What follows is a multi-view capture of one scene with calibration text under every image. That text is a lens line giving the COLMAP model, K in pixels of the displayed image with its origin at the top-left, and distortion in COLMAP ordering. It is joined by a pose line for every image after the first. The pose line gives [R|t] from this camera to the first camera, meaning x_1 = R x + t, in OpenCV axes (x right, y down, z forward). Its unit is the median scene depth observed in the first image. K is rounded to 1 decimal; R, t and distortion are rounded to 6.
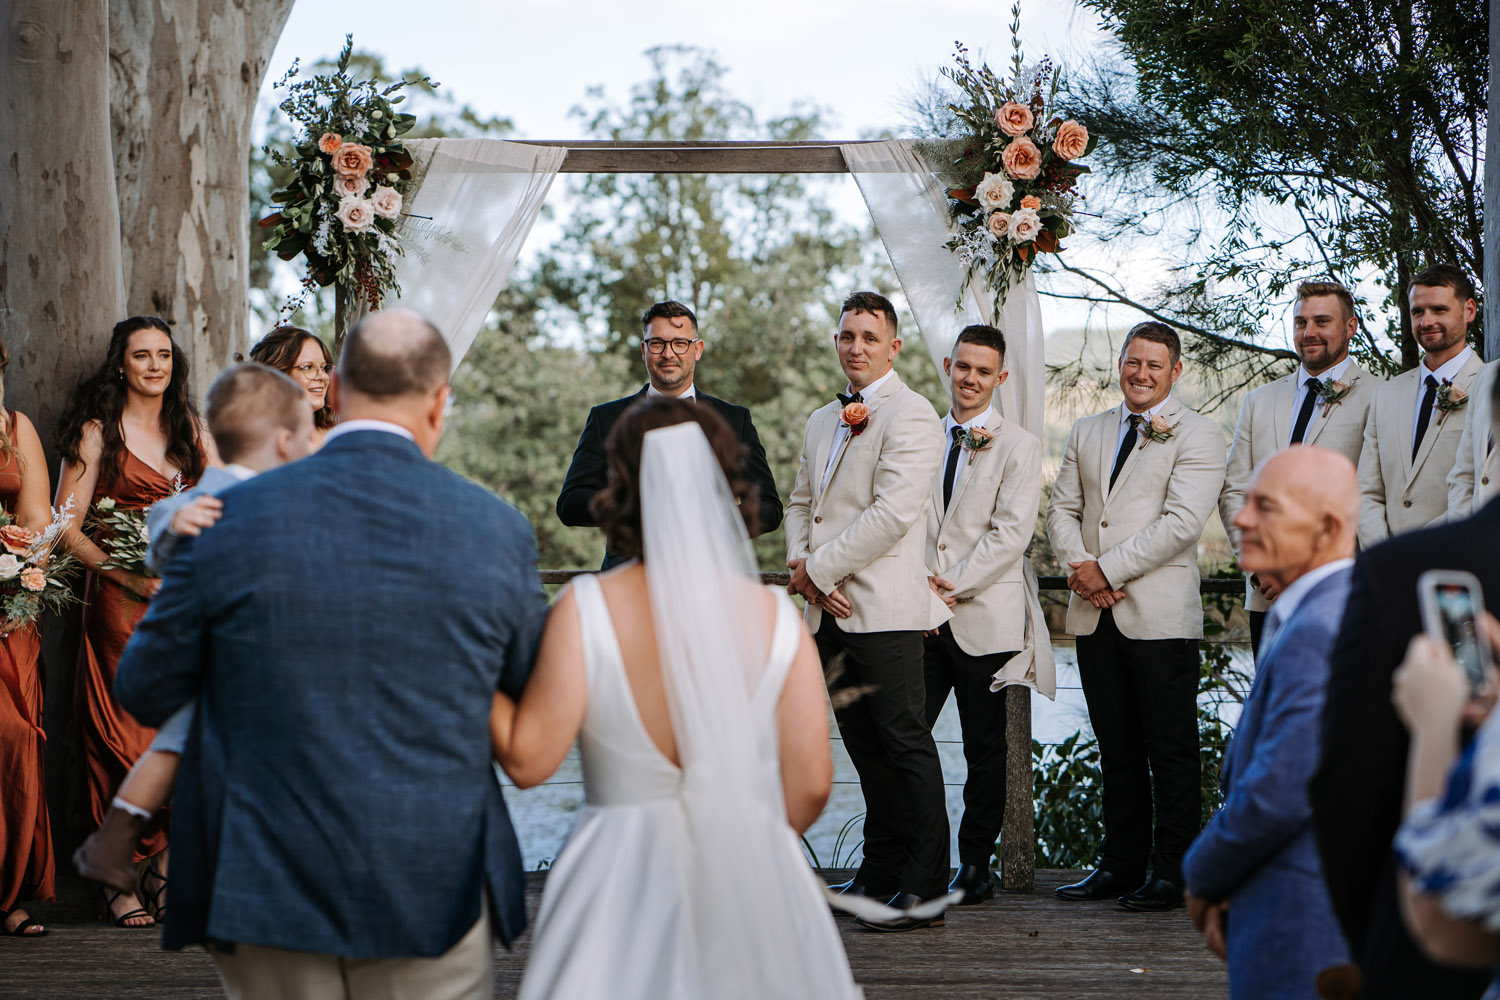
lens RADIAL K [[3855.6, 0, 966.3], [0, 3855.6, 480.0], [0, 0, 1]] dist [0.195163, -0.996955]
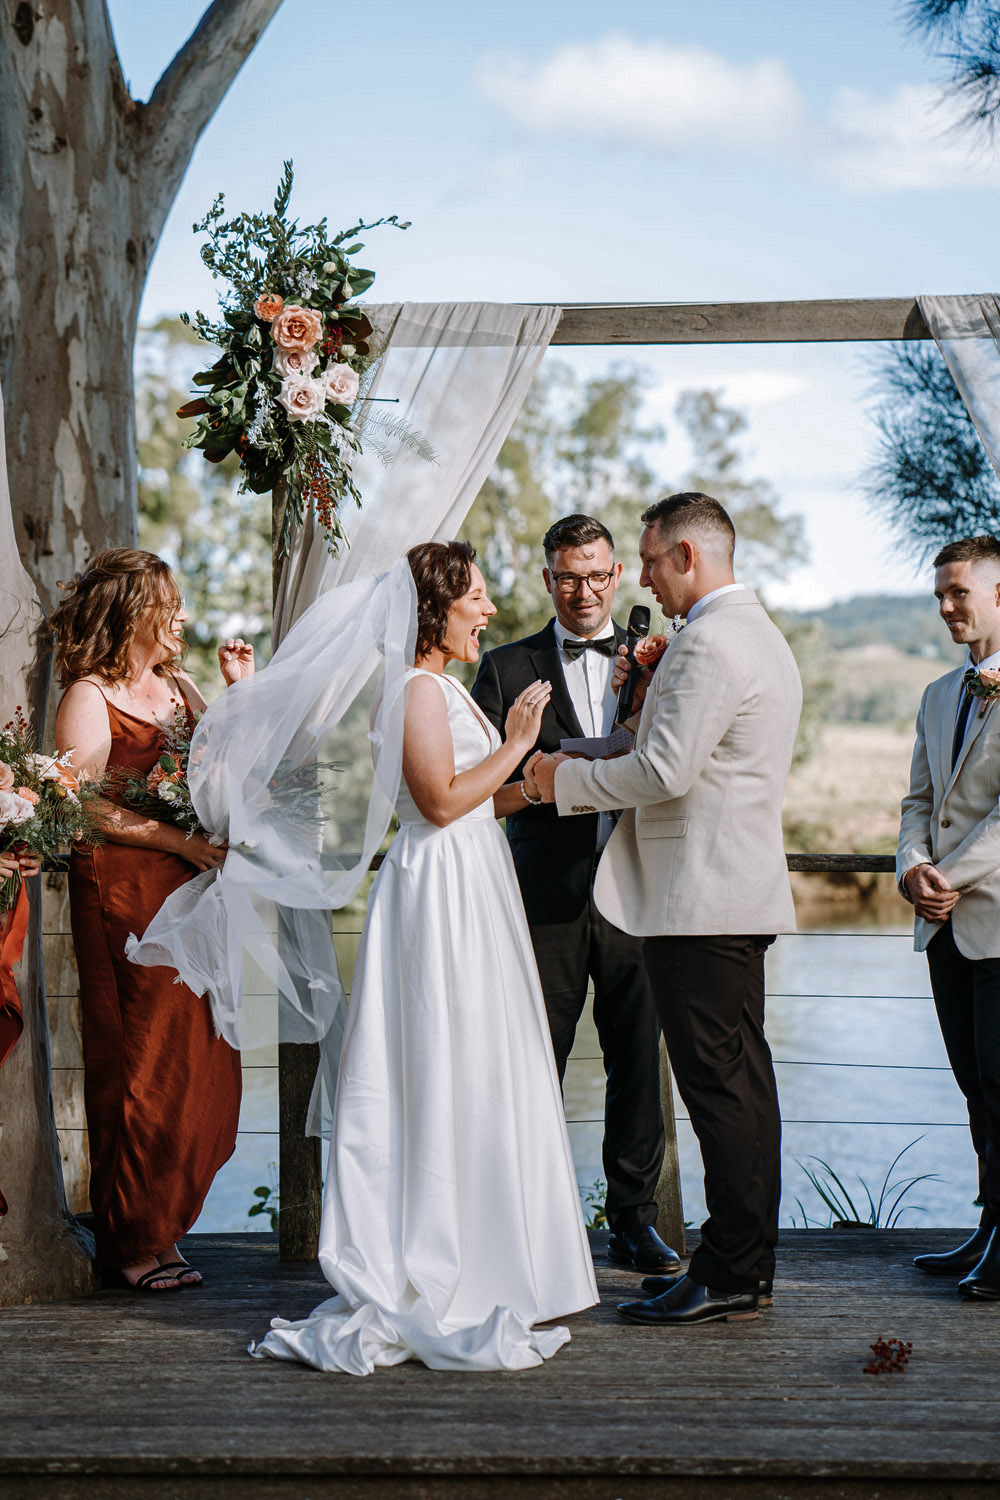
lens RADIAL K [[3636.4, 0, 544.8], [0, 3636.4, 804.4], [0, 0, 1]] dist [0.452055, -2.864409]
pose [[0.998830, -0.003214, -0.048253, -0.071139], [0.003978, 0.999868, 0.015742, 0.001814], [0.048196, -0.015915, 0.998711, 0.255939]]
